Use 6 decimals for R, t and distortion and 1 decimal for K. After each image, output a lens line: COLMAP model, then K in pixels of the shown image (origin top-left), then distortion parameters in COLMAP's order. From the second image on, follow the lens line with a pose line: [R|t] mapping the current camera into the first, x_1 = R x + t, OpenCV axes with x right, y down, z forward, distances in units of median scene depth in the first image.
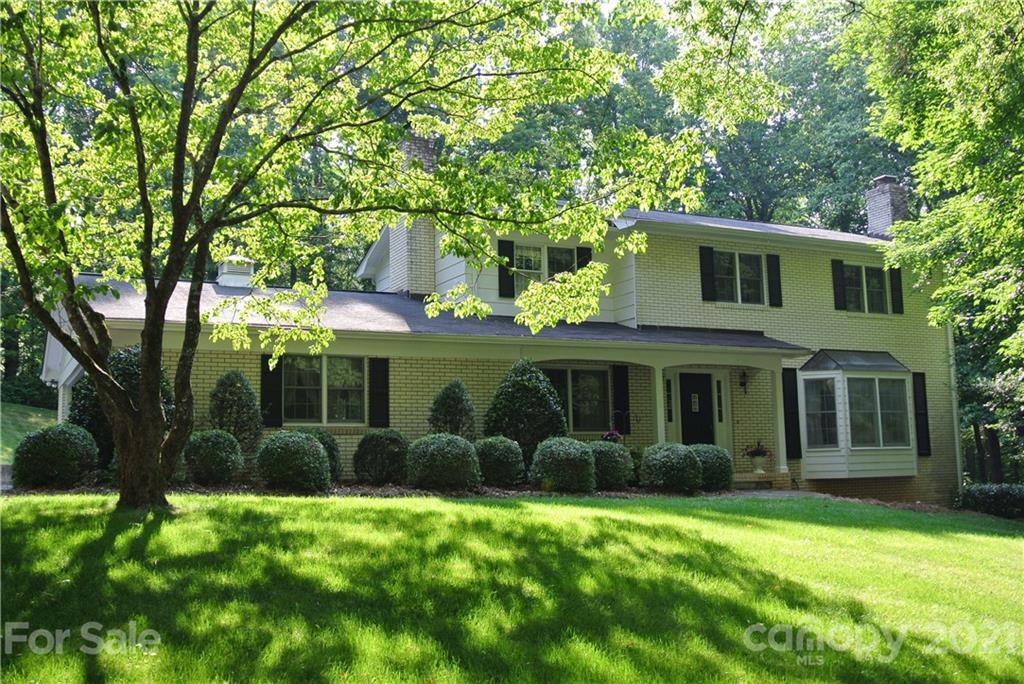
lens RADIAL K [[1065.7, 0, 512.0], [0, 1065.7, 342.0], [0, 0, 1]] dist [-0.018577, -0.059856]
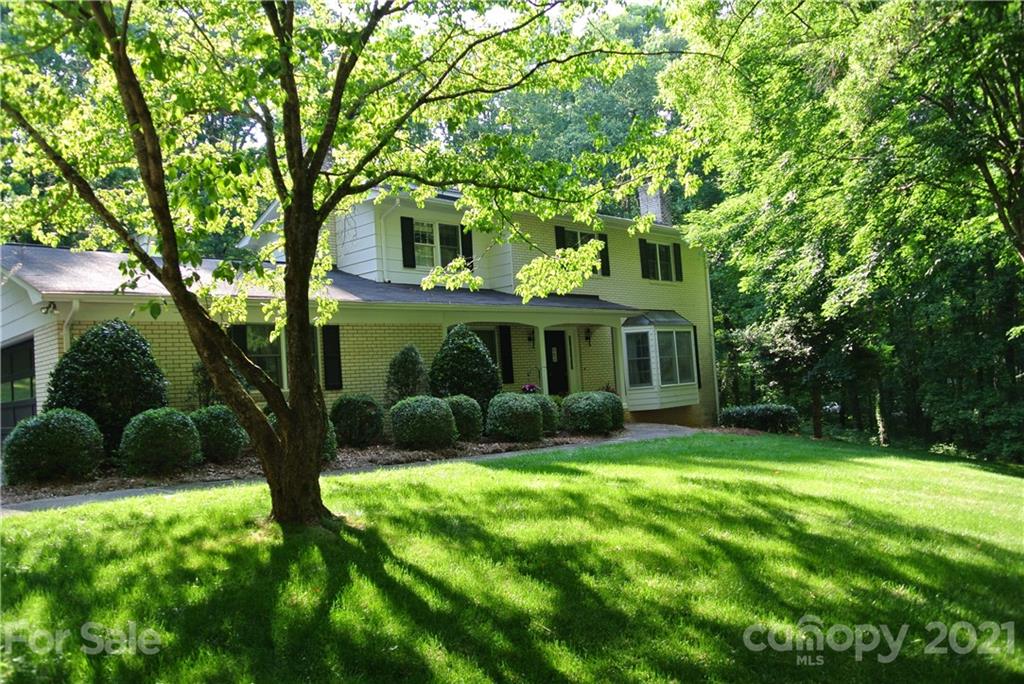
lens RADIAL K [[801.9, 0, 512.0], [0, 801.9, 342.0], [0, 0, 1]] dist [-0.039634, 0.000746]
pose [[0.946237, -0.023723, 0.322604, -0.239765], [0.005255, 0.998303, 0.057997, -0.015442], [-0.323433, -0.053184, 0.944755, 0.205959]]
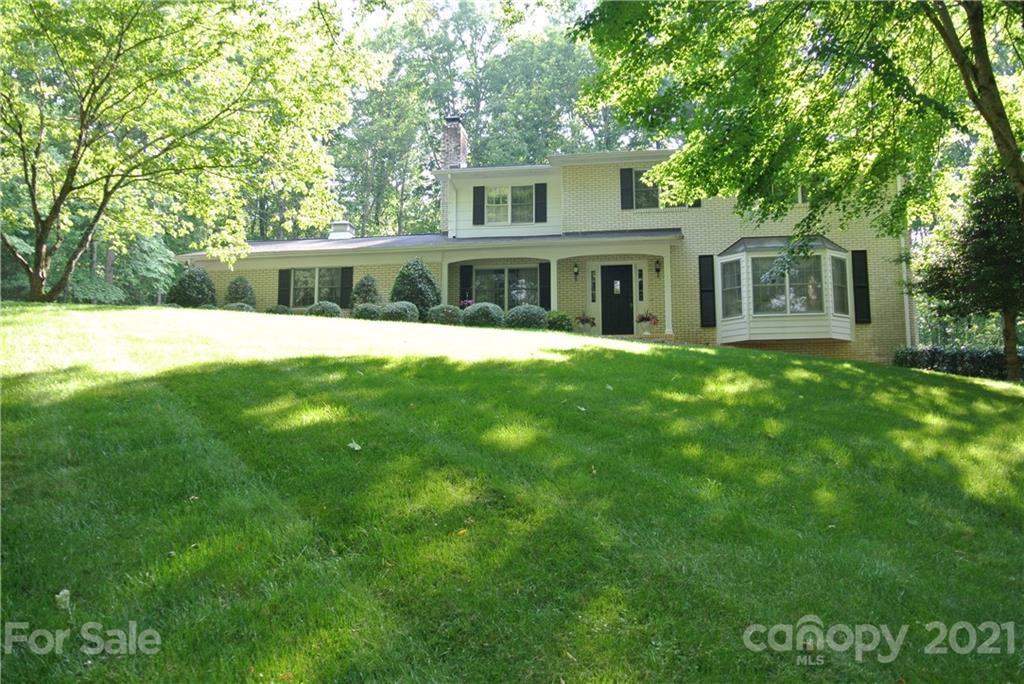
lens RADIAL K [[918.8, 0, 512.0], [0, 918.8, 342.0], [0, 0, 1]] dist [-0.047679, -0.003842]
pose [[0.827654, -0.058025, -0.558232, 0.972915], [0.059587, 0.998104, -0.015402, 0.188431], [0.558067, -0.020515, 0.829542, -0.020290]]
